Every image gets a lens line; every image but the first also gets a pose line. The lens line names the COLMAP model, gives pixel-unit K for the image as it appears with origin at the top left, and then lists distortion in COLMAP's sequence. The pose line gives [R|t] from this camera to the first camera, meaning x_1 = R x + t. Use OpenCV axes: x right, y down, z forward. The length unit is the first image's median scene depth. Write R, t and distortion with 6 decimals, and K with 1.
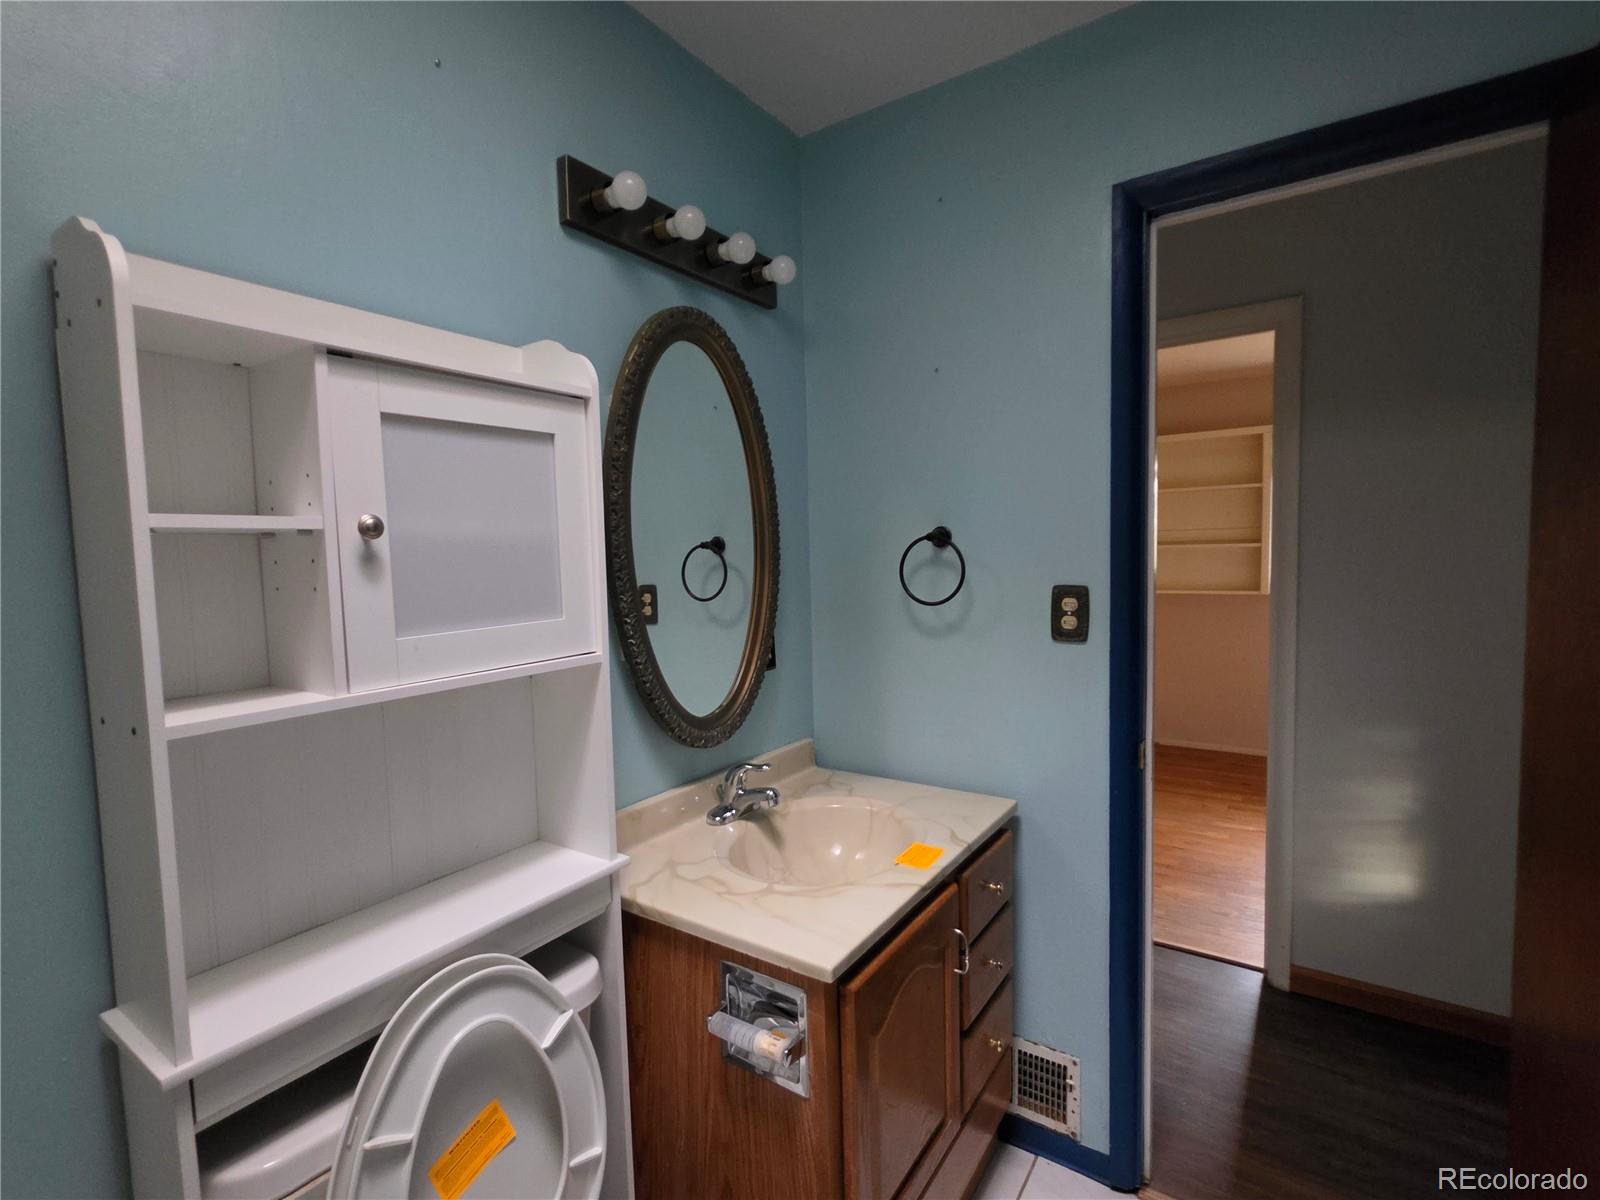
lens RADIAL K [[747.3, 0, 800.0], [0, 747.3, 600.0], [0, 0, 1]] dist [-0.000327, -0.000051]
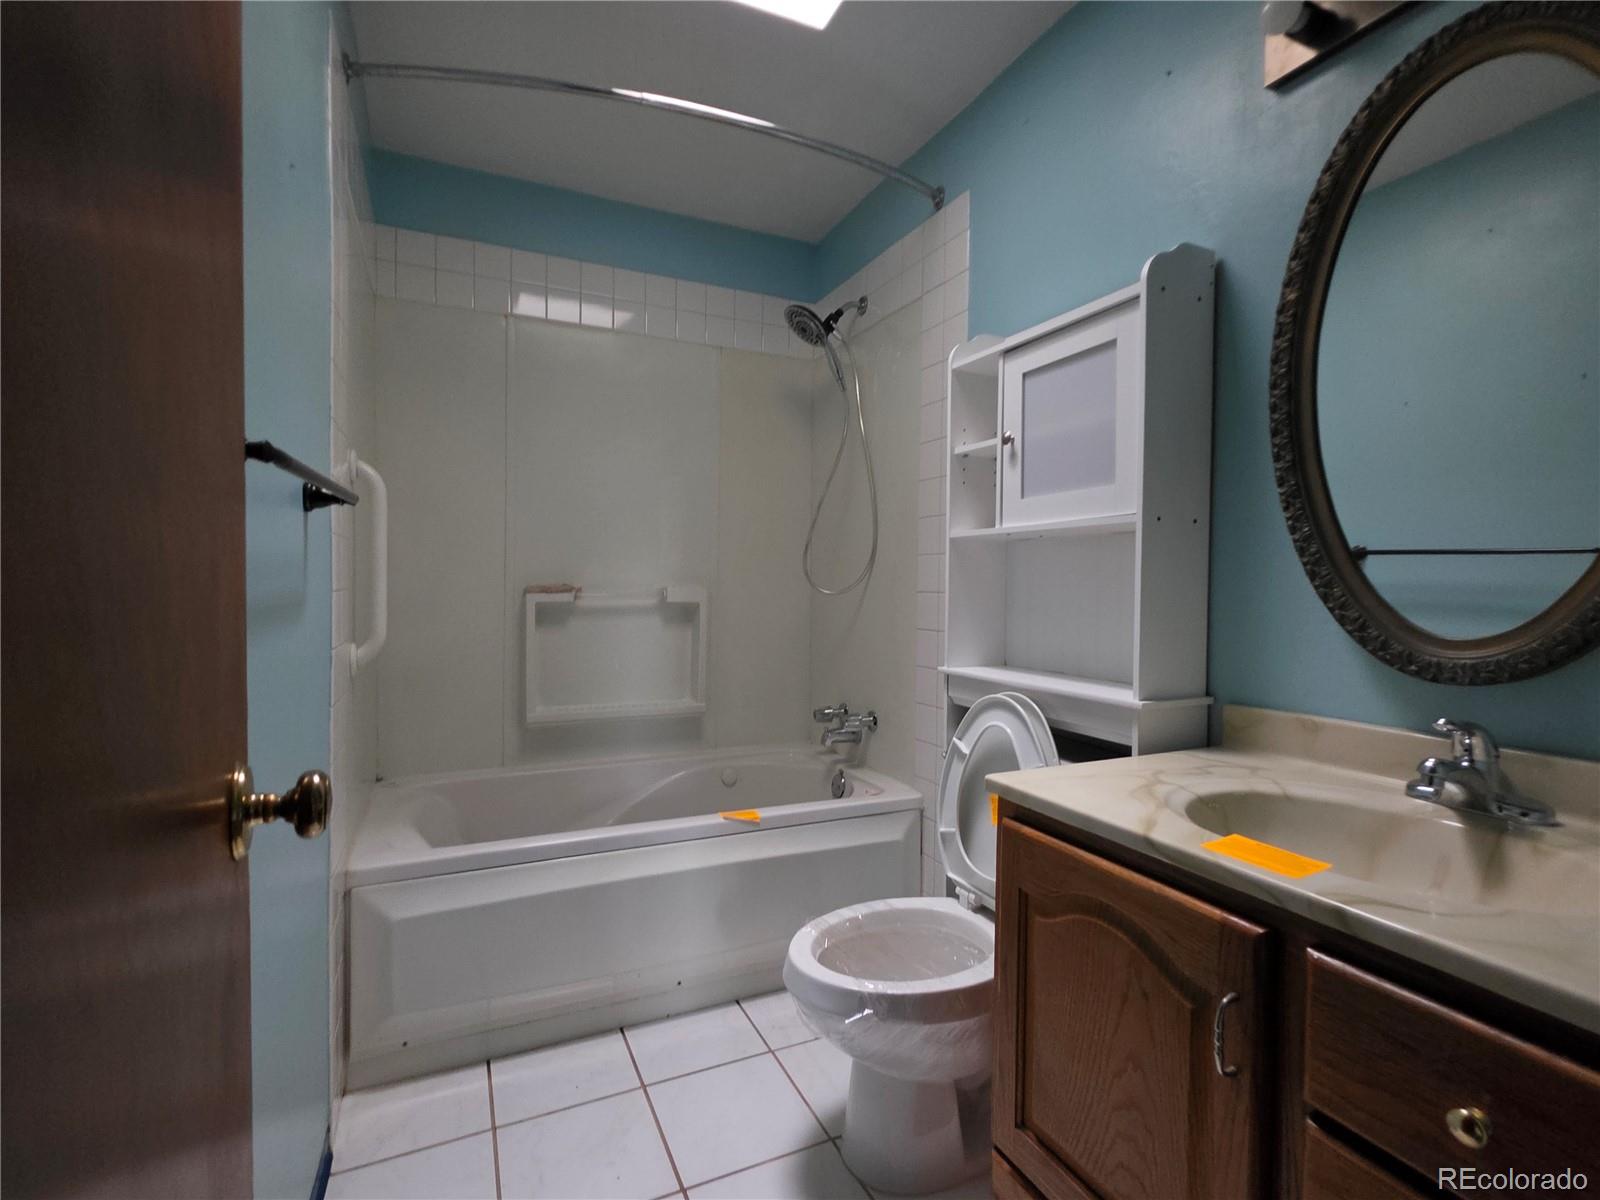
lens RADIAL K [[747.3, 0, 800.0], [0, 747.3, 600.0], [0, 0, 1]] dist [-0.000327, -0.000051]
pose [[-0.509583, 0.036582, -0.859644, 1.289842], [-0.058844, 0.995275, 0.077236, 0.186828], [0.858407, 0.089943, -0.505022, 1.492365]]
